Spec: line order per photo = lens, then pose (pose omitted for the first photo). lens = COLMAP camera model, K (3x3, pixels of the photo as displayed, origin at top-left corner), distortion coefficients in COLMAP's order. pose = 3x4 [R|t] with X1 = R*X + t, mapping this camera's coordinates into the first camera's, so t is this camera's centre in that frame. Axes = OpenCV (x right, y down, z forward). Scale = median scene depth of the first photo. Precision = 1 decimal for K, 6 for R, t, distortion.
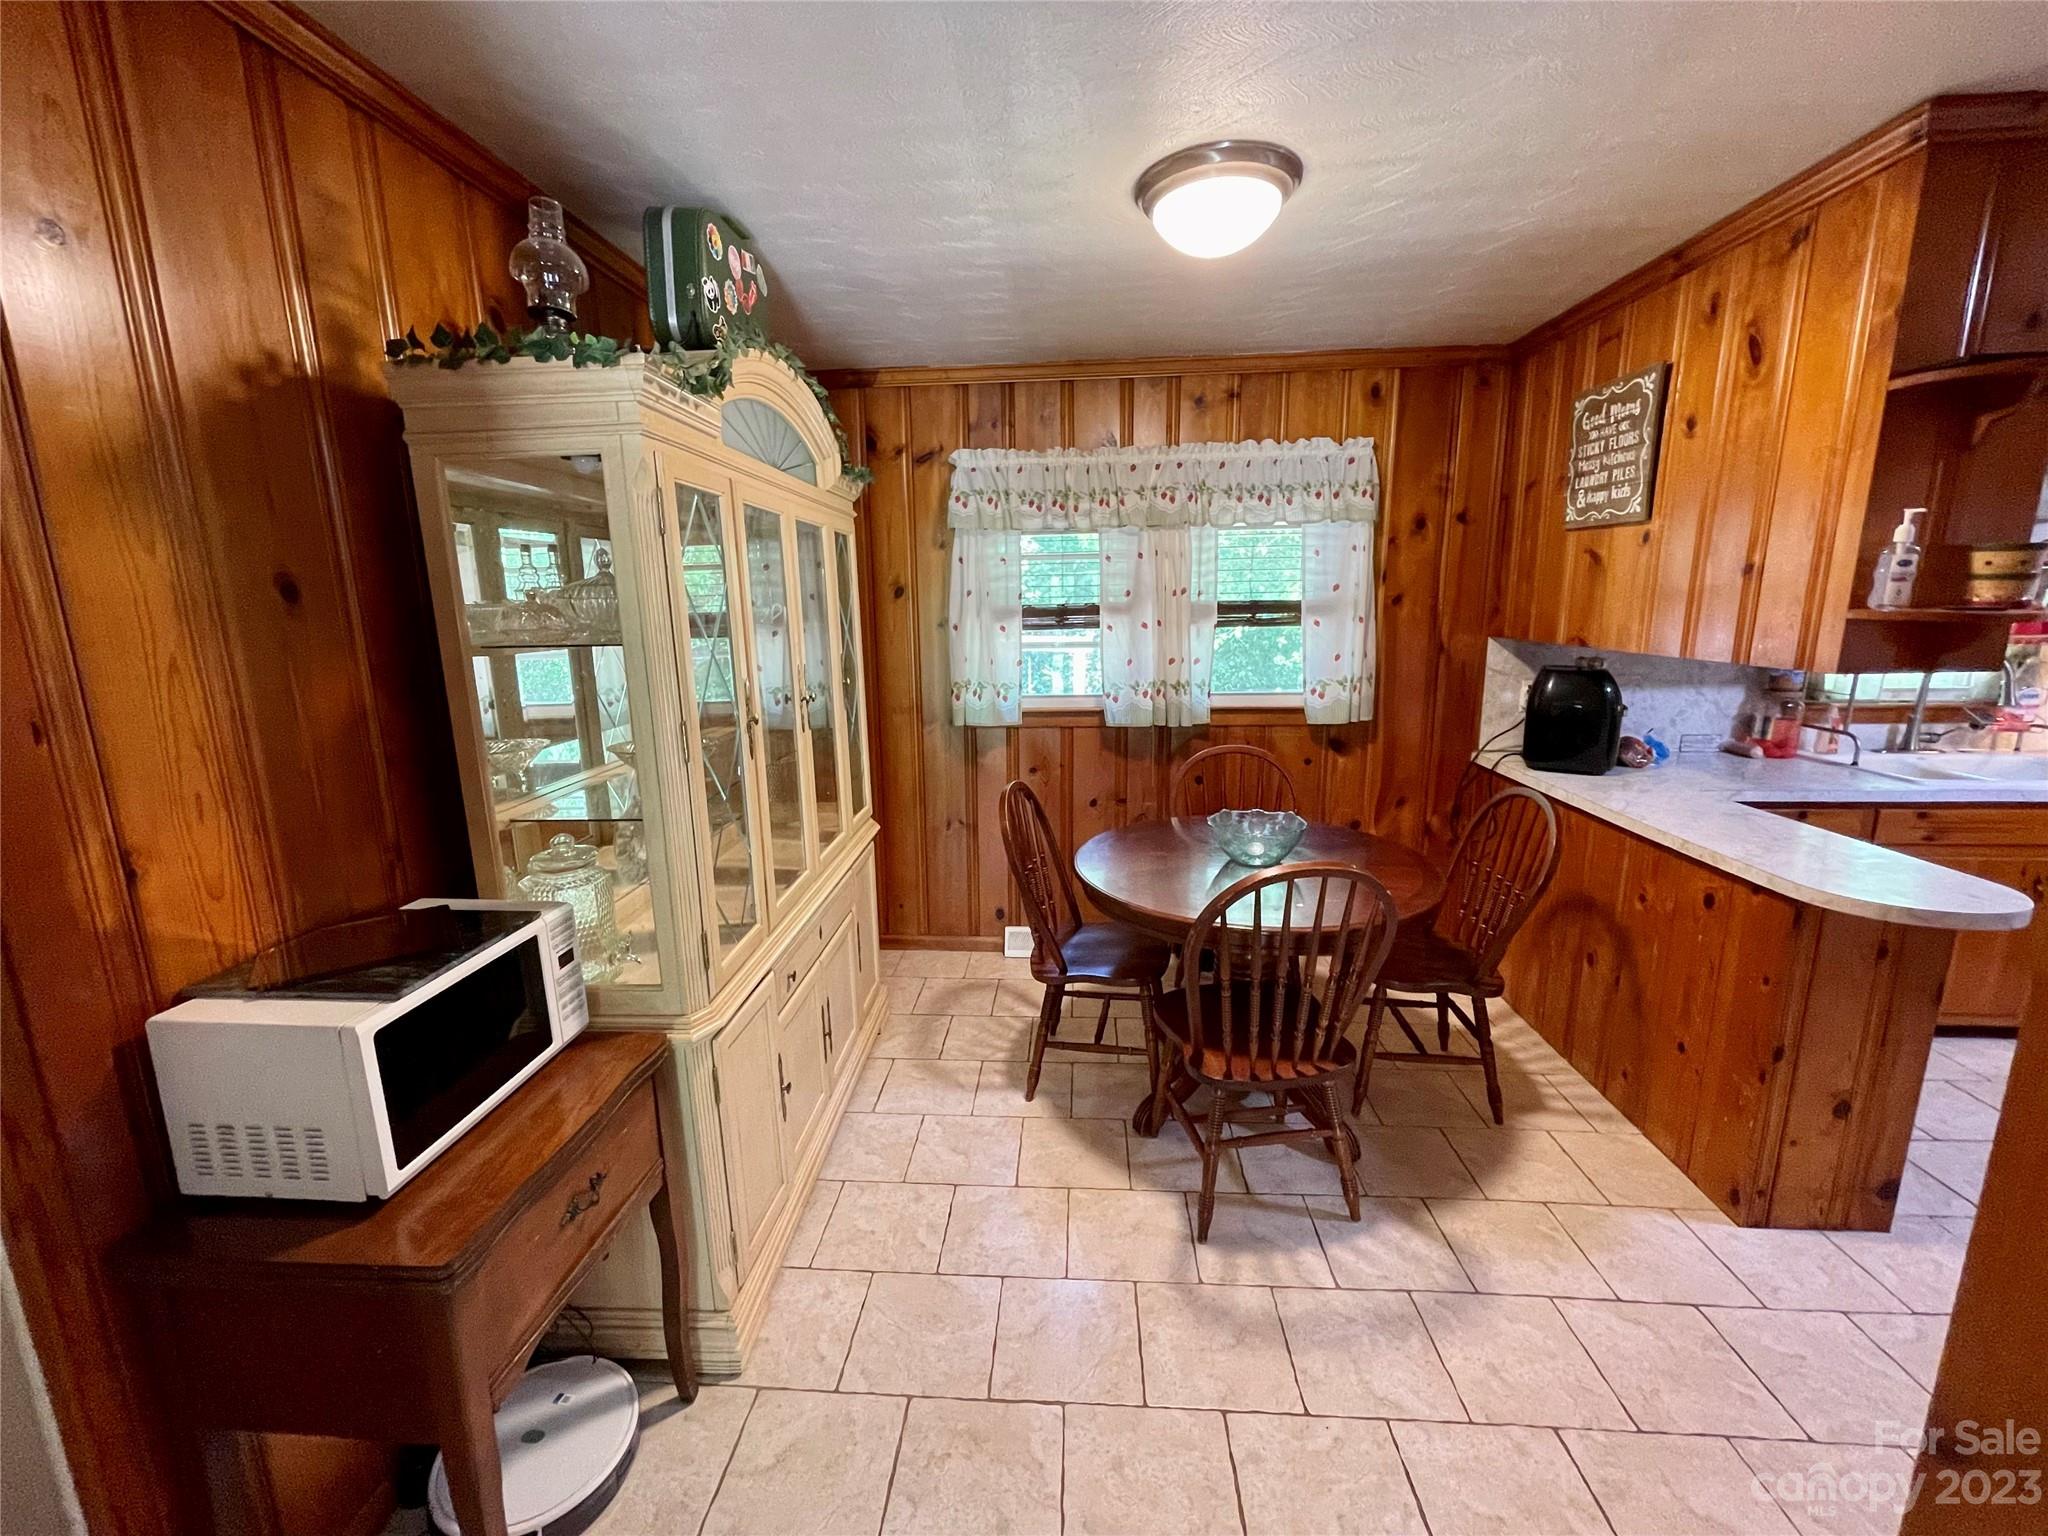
lens RADIAL K [[836.3, 0, 1025.5], [0, 836.3, 761.8], [0, 0, 1]] dist [-0.001422, 0.000042]
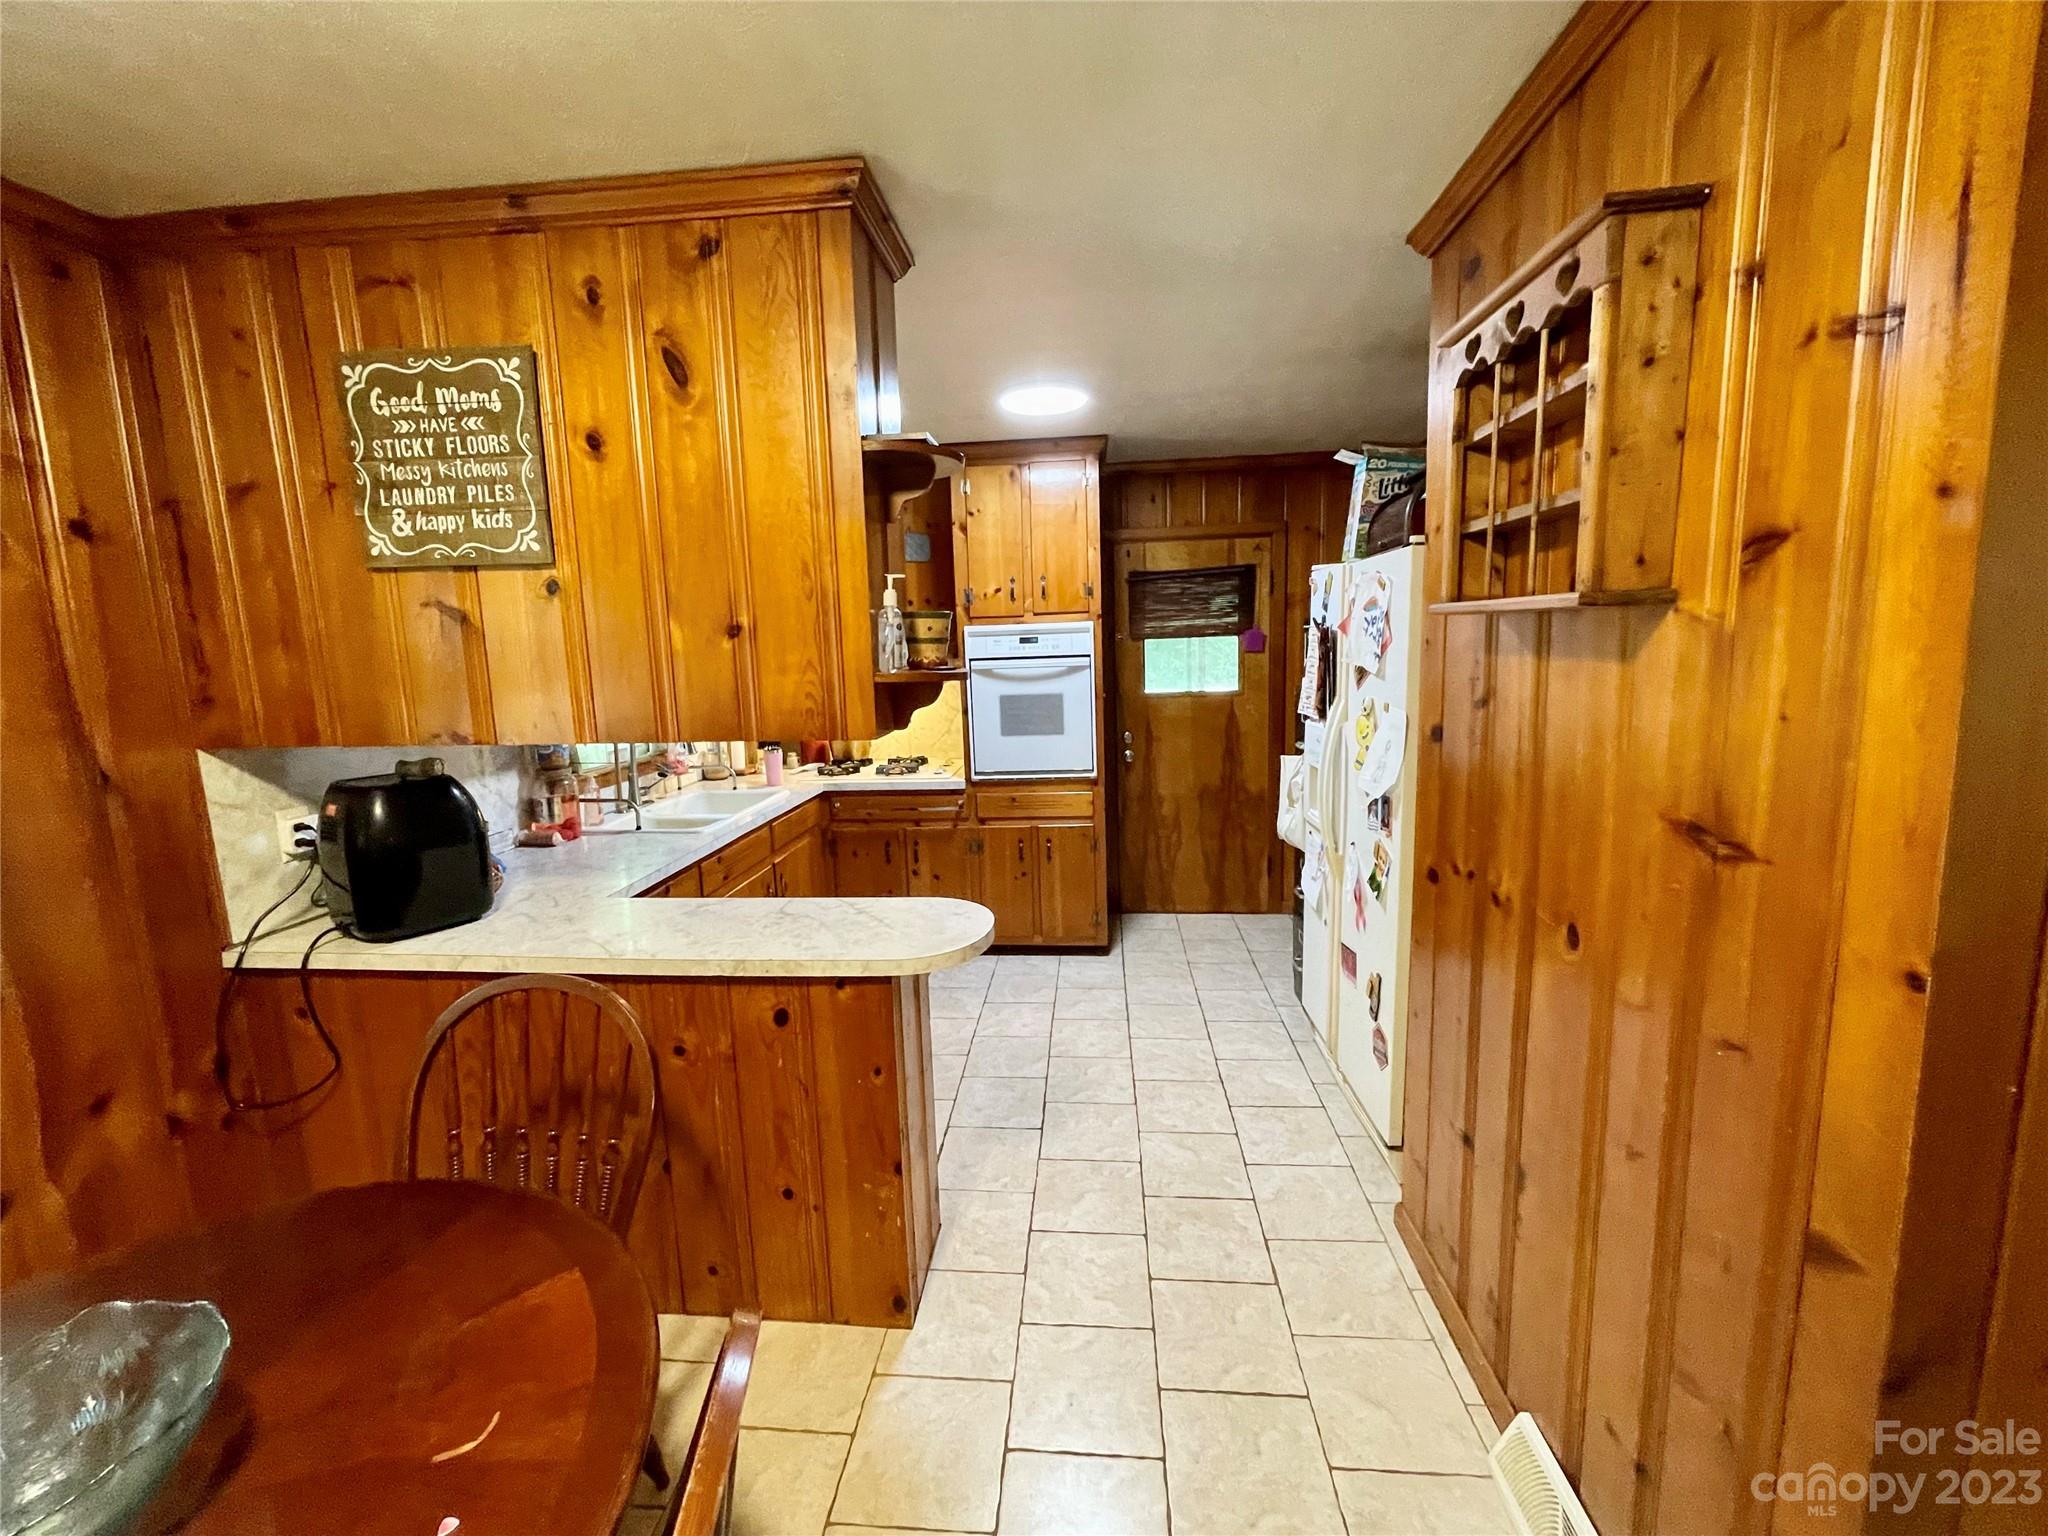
lens RADIAL K [[836.3, 0, 1025.5], [0, 836.3, 761.8], [0, 0, 1]] dist [-0.001422, 0.000042]
pose [[0.025342, -0.133242, 0.990760, 0.015110], [0.220107, 0.967500, 0.124484, -0.115579], [-0.975146, 0.214919, 0.053846, 0.559482]]
